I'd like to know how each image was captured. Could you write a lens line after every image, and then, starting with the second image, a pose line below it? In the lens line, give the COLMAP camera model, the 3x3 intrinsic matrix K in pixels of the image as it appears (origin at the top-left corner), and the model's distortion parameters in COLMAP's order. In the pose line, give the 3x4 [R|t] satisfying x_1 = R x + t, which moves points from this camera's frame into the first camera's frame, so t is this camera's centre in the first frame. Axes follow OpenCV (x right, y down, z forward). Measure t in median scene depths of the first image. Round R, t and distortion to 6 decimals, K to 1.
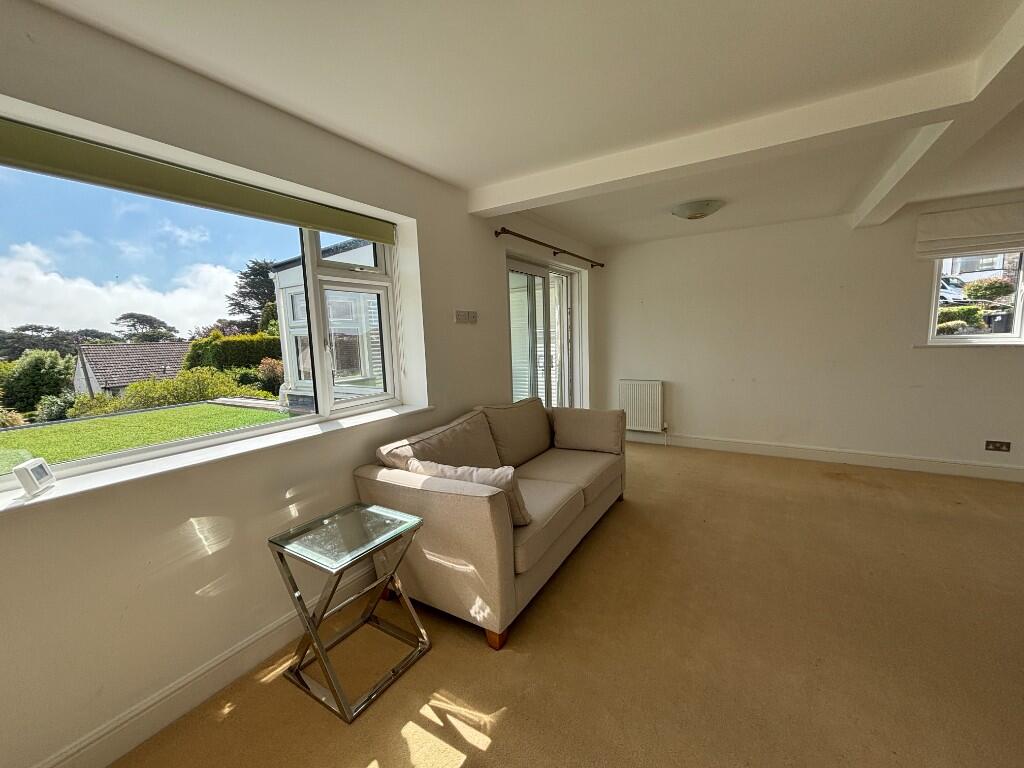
lens RADIAL K [[413.1, 0, 518.5], [0, 413.1, 382.9], [0, 0, 1]] dist [-0.002025, -0.000711]
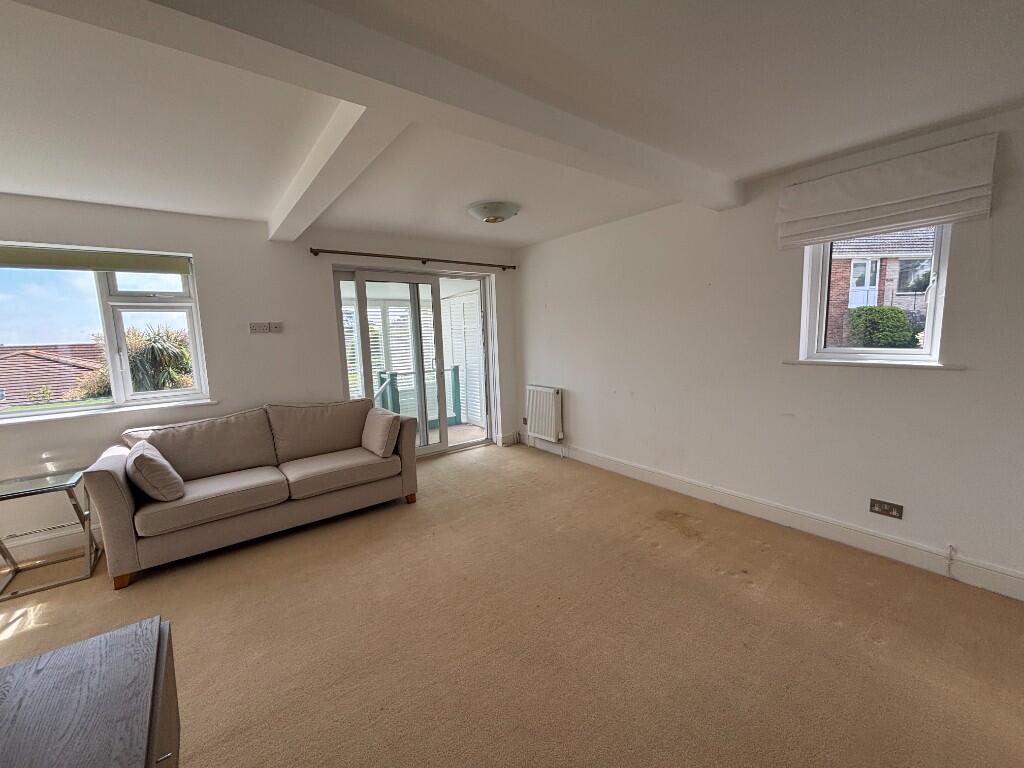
lens RADIAL K [[413.1, 0, 518.8], [0, 413.1, 382.1], [0, 0, 1]] dist [-0.002025, -0.000711]
pose [[0.932618, 0.047258, -0.357758, 0.821911], [-0.041439, 0.998855, 0.023918, -0.052272], [0.358479, -0.007481, 0.933508, 0.122797]]
